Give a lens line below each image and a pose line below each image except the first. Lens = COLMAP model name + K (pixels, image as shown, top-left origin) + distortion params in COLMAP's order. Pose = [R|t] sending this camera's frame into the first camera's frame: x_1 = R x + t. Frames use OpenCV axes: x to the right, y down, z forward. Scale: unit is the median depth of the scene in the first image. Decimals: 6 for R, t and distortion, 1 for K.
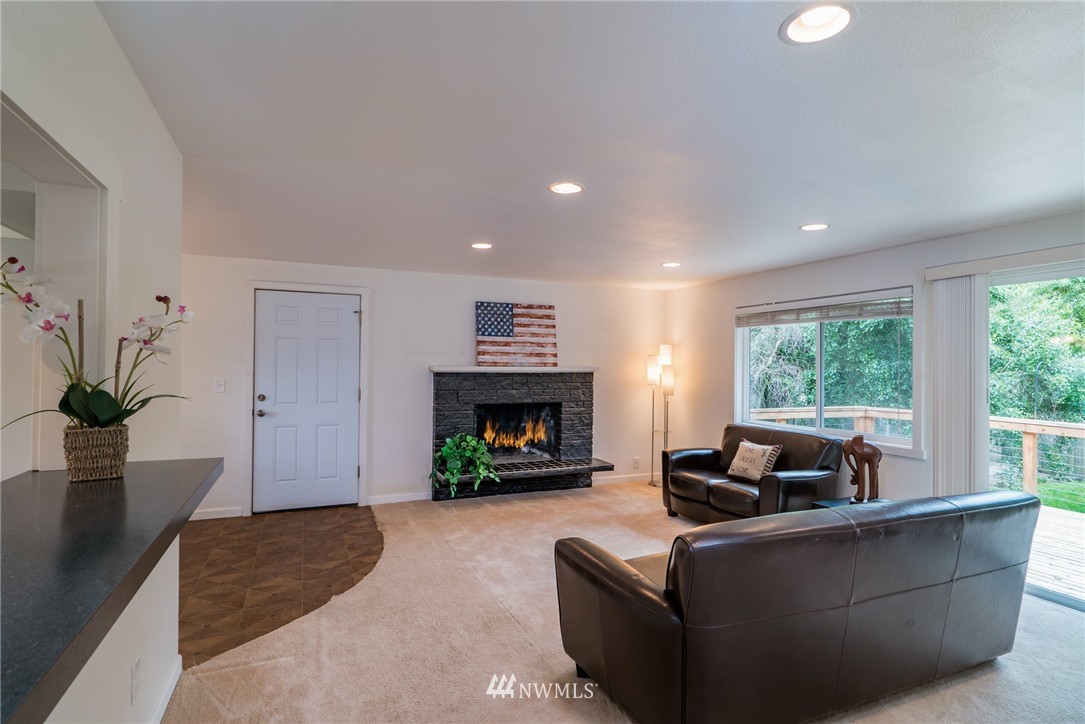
lens RADIAL K [[562.2, 0, 542.5], [0, 562.2, 362.0], [0, 0, 1]] dist [-0.006506, -0.001524]
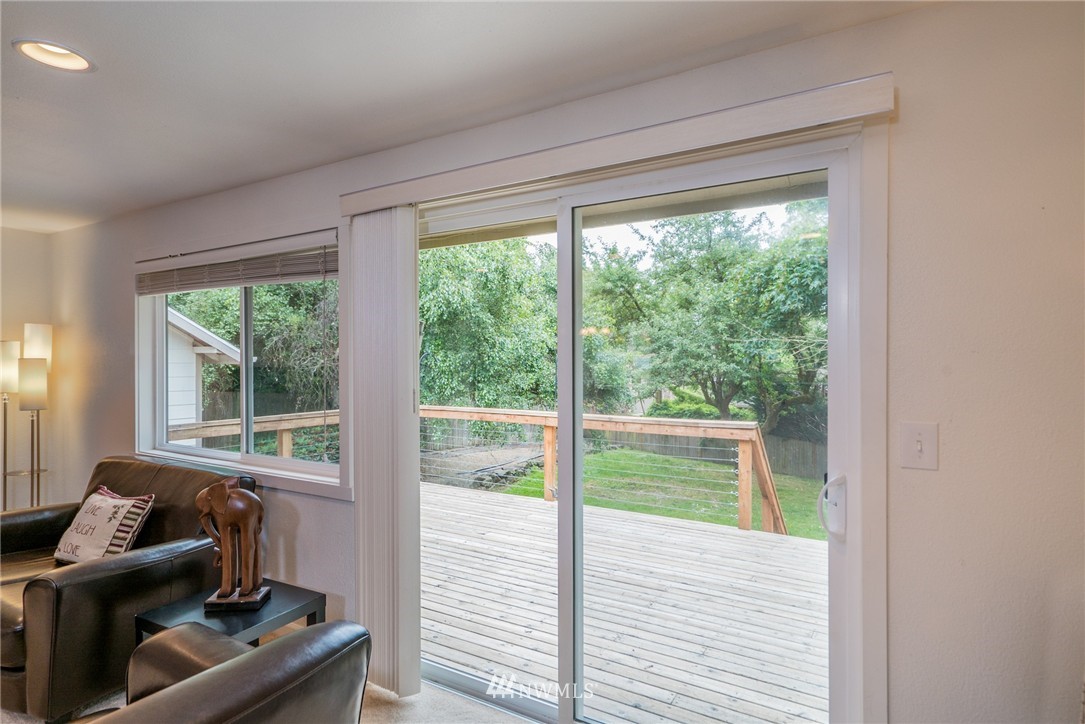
lens RADIAL K [[562.2, 0, 542.5], [0, 562.2, 362.0], [0, 0, 1]] dist [-0.006506, -0.001524]
pose [[0.821734, -0.015779, 0.569652, 0.348920], [0.010644, 0.999867, 0.012342, 0.007921], [-0.569771, -0.004079, 0.821793, 0.248128]]
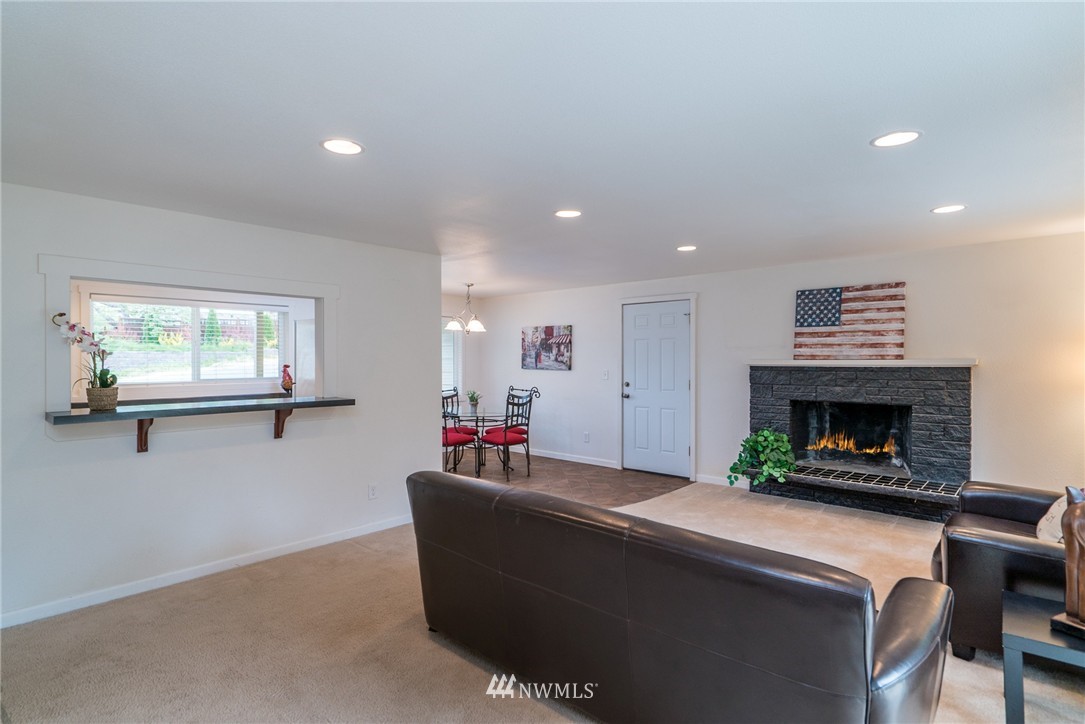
lens RADIAL K [[562.2, 0, 542.5], [0, 562.2, 362.0], [0, 0, 1]] dist [-0.006506, -0.001524]
pose [[0.395087, -0.004850, -0.918631, 0.570361], [0.009205, 0.999957, -0.001320, 0.008409], [0.918597, -0.007934, 0.395115, 0.236886]]
